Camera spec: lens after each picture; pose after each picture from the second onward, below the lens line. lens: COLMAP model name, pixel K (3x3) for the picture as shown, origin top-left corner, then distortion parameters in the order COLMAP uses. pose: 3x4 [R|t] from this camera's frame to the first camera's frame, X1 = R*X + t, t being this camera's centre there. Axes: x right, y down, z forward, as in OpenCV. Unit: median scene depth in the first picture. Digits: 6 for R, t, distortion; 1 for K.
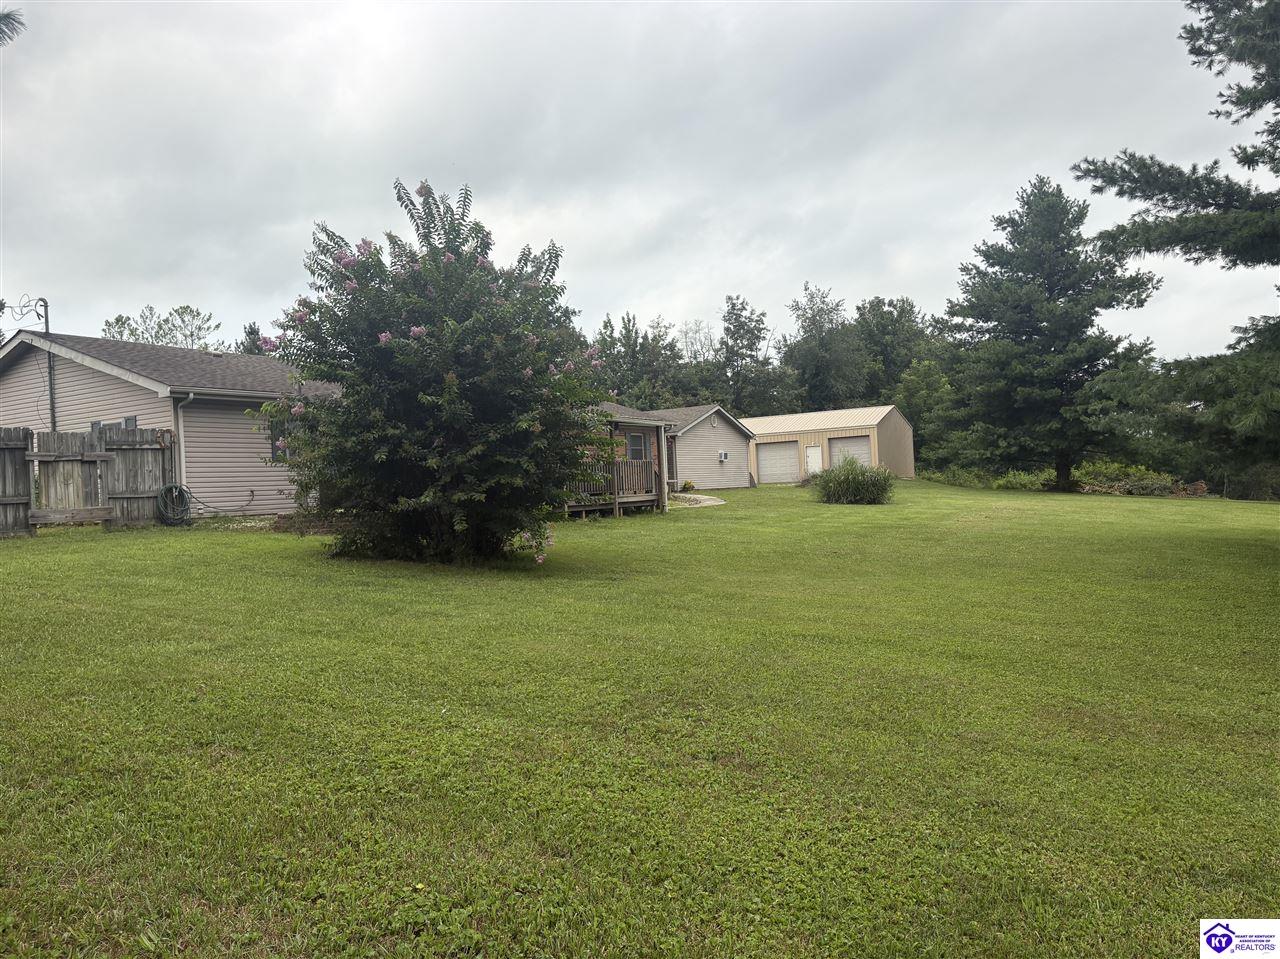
lens RADIAL K [[965.9, 0, 640.0], [0, 965.9, 479.5], [0, 0, 1]] dist [0.055143, -0.065888]
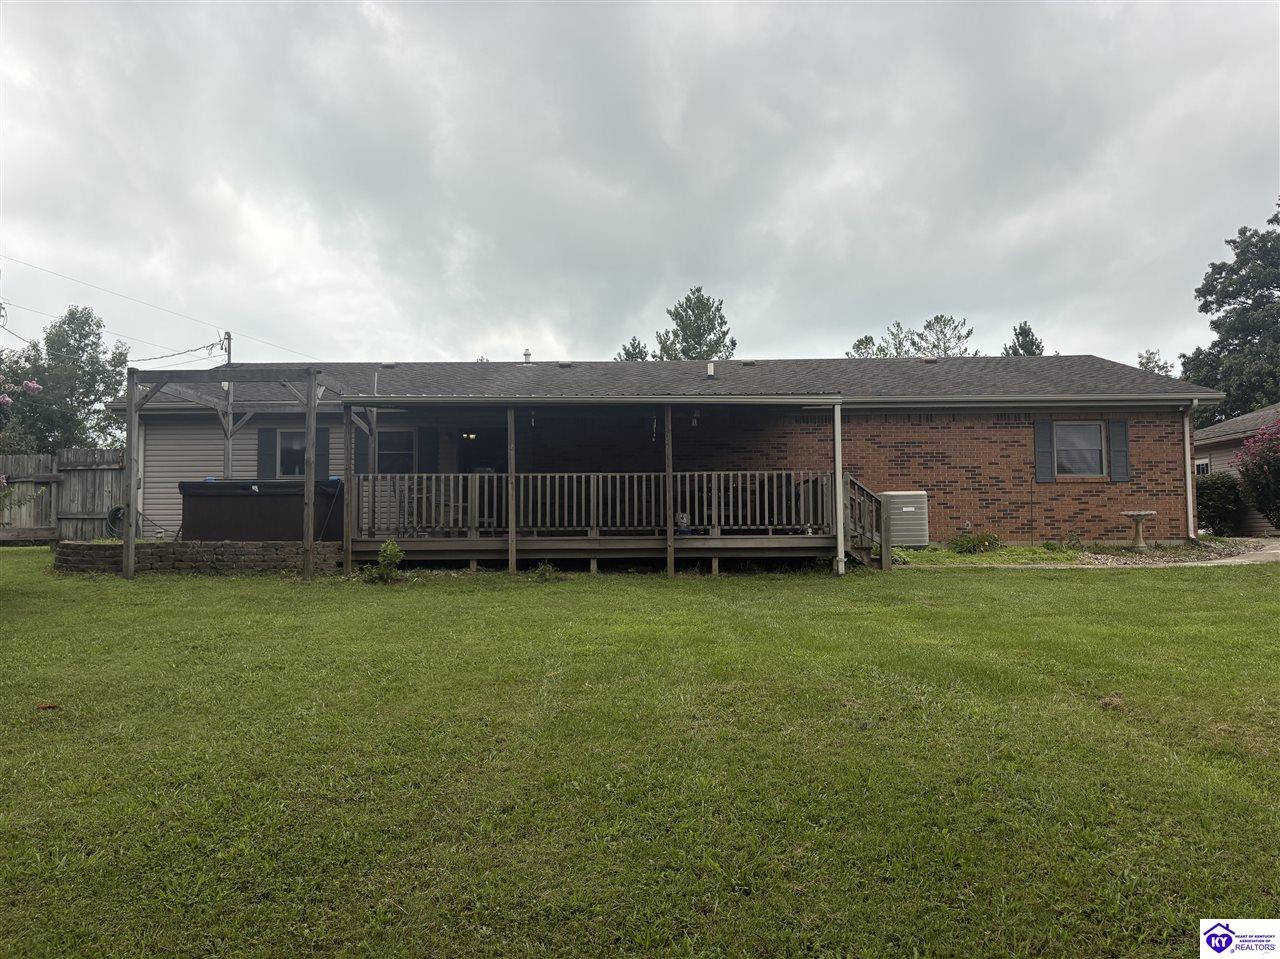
lens RADIAL K [[965.9, 0, 640.0], [0, 965.9, 479.5], [0, 0, 1]] dist [0.055143, -0.065888]
pose [[0.509437, -0.012698, -0.860414, 0.772074], [-0.007700, 0.999784, -0.019314, -0.007599], [0.860473, 0.016465, 0.509229, 1.203432]]
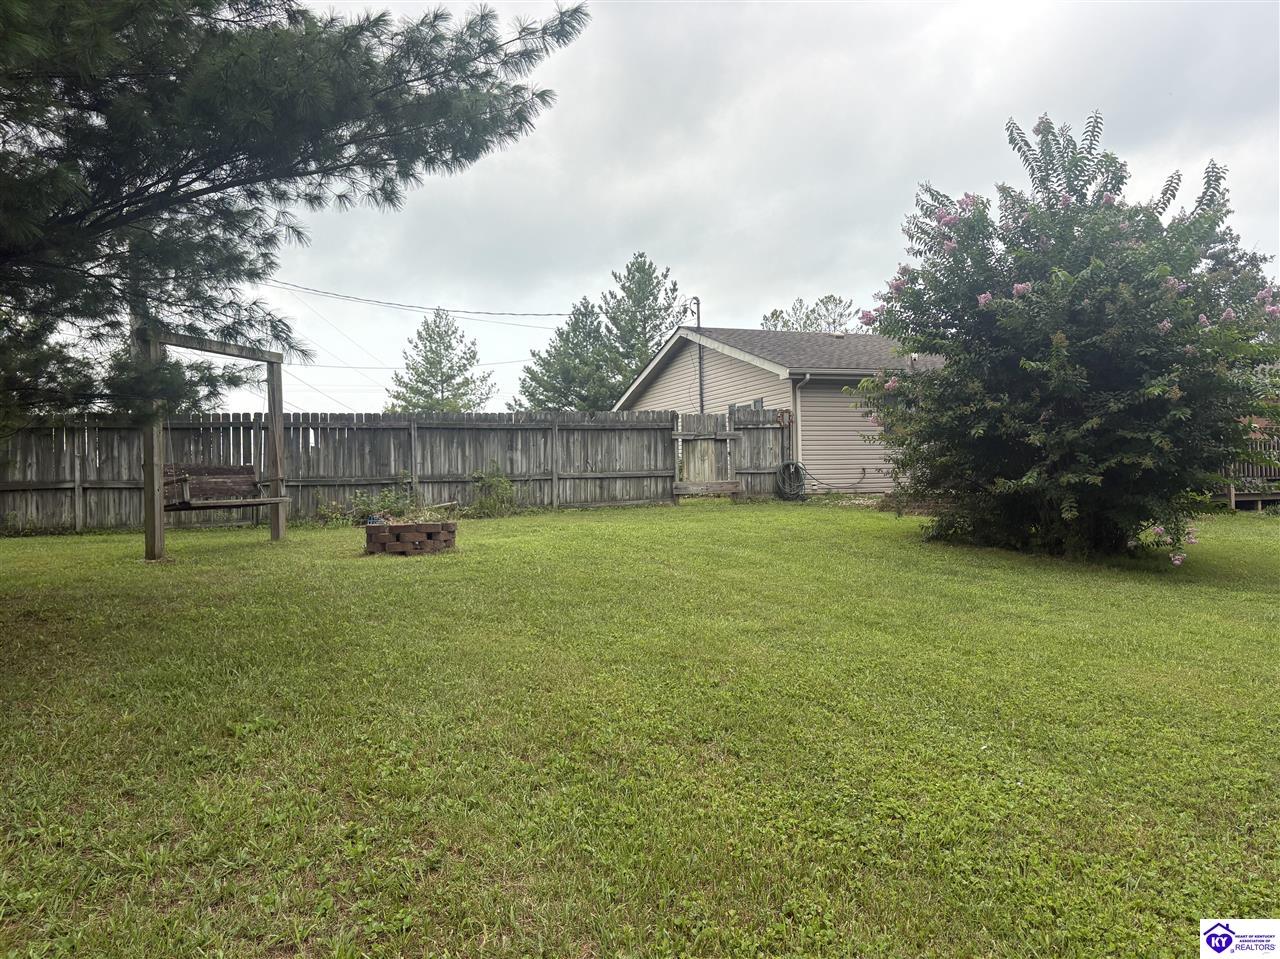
lens RADIAL K [[965.9, 0, 640.0], [0, 965.9, 479.5], [0, 0, 1]] dist [0.055143, -0.065888]
pose [[0.804082, 0.022363, -0.594098, 0.015635], [-0.009886, 0.999657, 0.024248, 0.001106], [0.594437, -0.013624, 0.804027, 0.077332]]
